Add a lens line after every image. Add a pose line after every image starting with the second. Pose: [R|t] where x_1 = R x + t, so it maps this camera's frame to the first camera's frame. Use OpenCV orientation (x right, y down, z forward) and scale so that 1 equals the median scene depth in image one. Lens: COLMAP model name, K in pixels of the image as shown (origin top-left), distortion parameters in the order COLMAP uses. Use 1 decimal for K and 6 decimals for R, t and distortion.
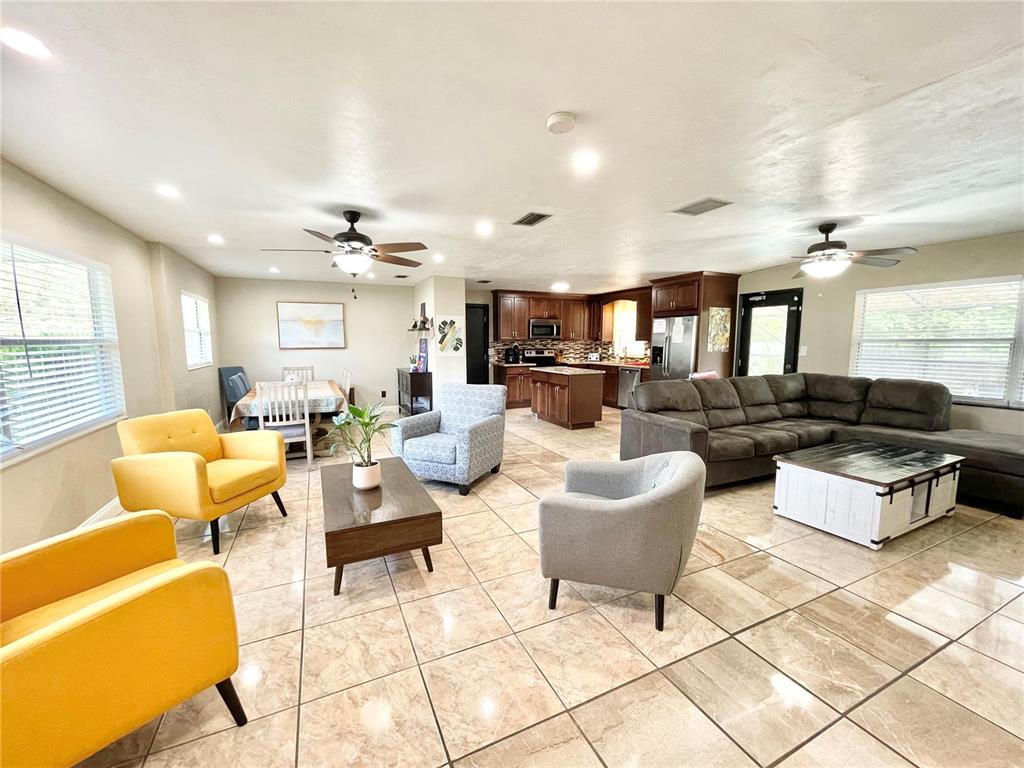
lens RADIAL K [[413.8, 0, 506.7], [0, 413.8, 384.5], [0, 0, 1]] dist [0.000763, 0.000421]
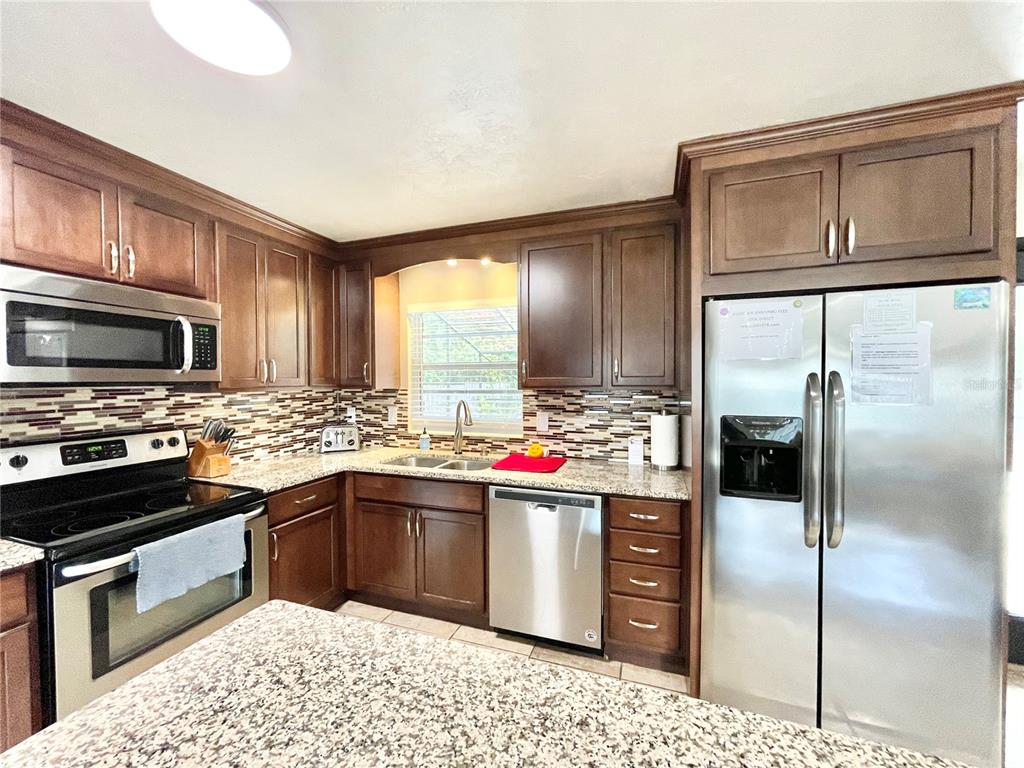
lens RADIAL K [[413.8, 0, 509.2], [0, 413.8, 388.7], [0, 0, 1]] dist [0.000763, 0.000421]
pose [[0.701139, -0.015586, 0.712855, 0.076367], [0.077425, 0.995514, -0.054387, -0.079754], [-0.708809, 0.093325, 0.699200, 0.700843]]
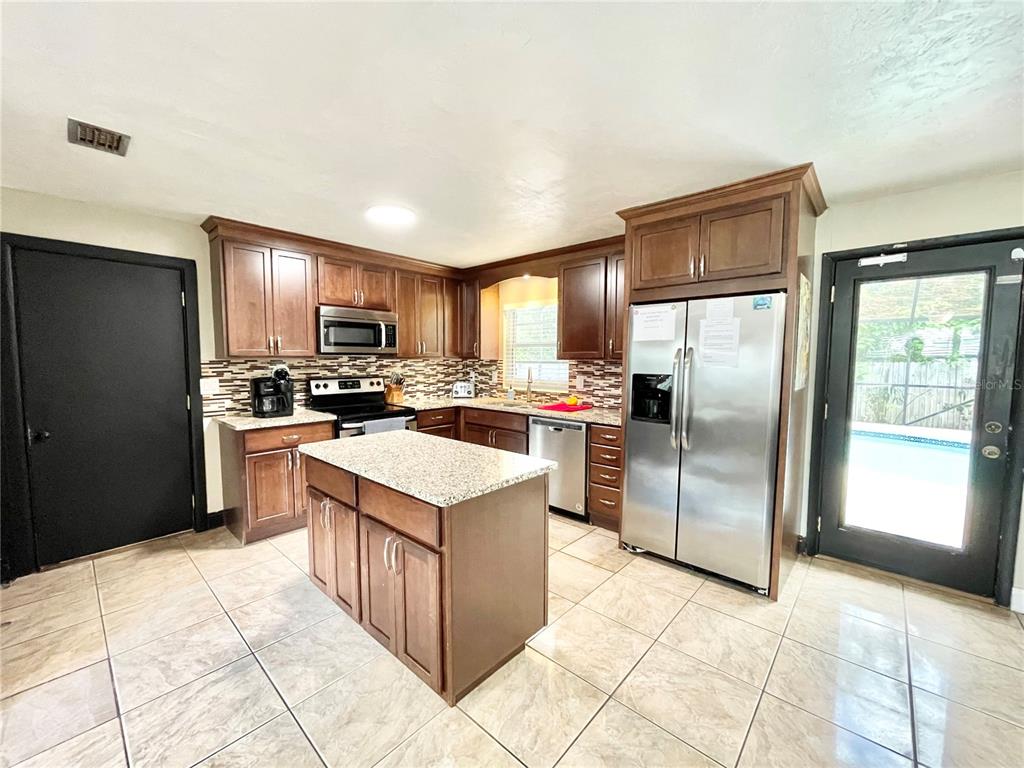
lens RADIAL K [[413.8, 0, 510.2], [0, 413.8, 390.7], [0, 0, 1]] dist [0.000763, 0.000421]
pose [[0.921533, -0.024751, 0.387509, 0.065192], [0.034709, 0.999222, -0.018720, -0.055554], [-0.386745, 0.030701, 0.921676, 0.514406]]
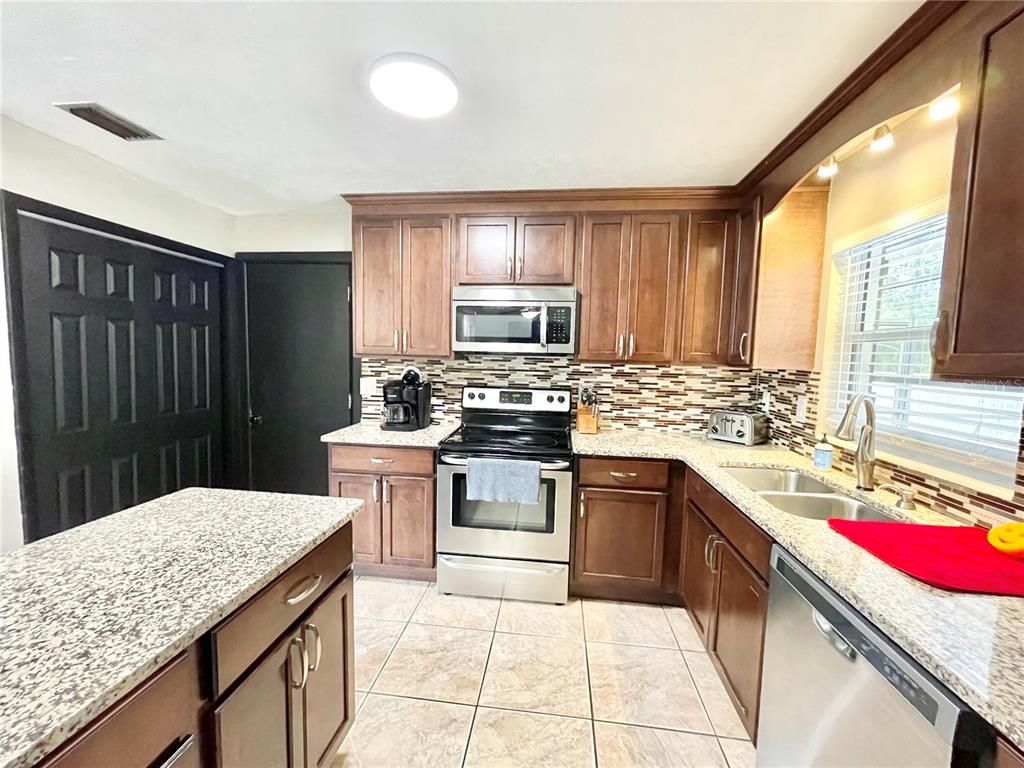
lens RADIAL K [[413.8, 0, 510.7], [0, 413.8, 385.7], [0, 0, 1]] dist [0.000763, 0.000421]
pose [[0.851060, 0.062202, -0.521371, 0.234522], [-0.081056, 0.996619, -0.013411, -0.080293], [0.518775, 0.053674, 0.853224, 0.719285]]
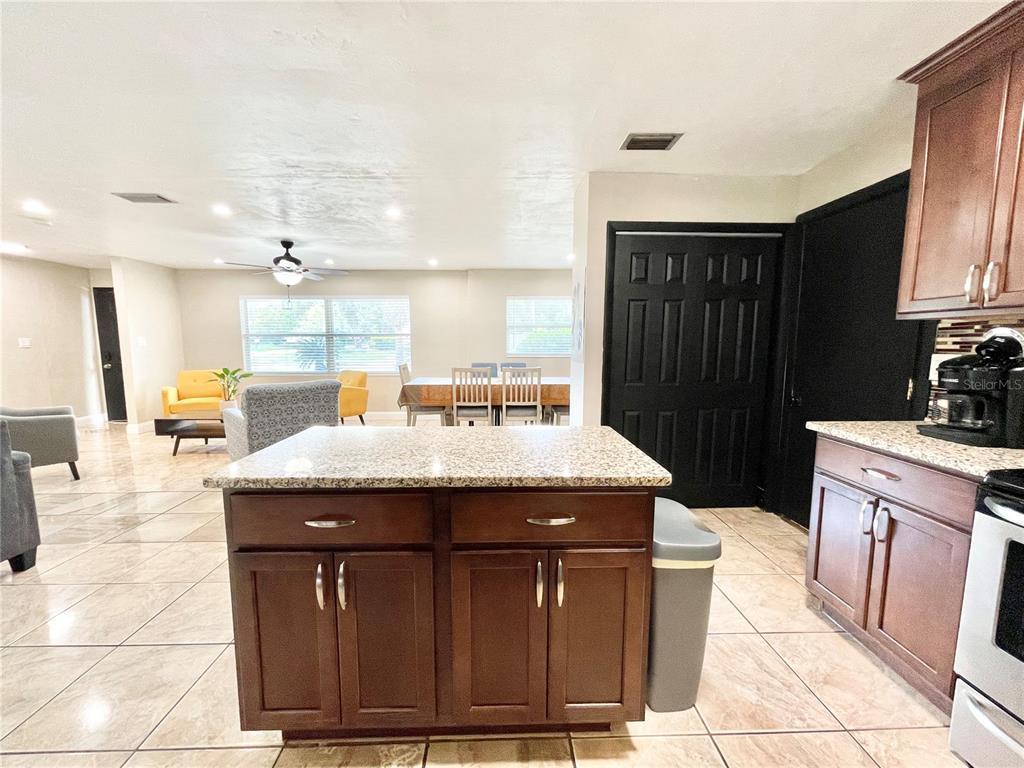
lens RADIAL K [[413.8, 0, 510.0], [0, 413.8, 386.1], [0, 0, 1]] dist [0.000763, 0.000421]
pose [[-0.398767, 0.101832, -0.911381, 0.240703], [-0.097335, 0.983502, 0.152478, -0.076342], [0.911872, 0.149512, -0.382276, 0.825410]]
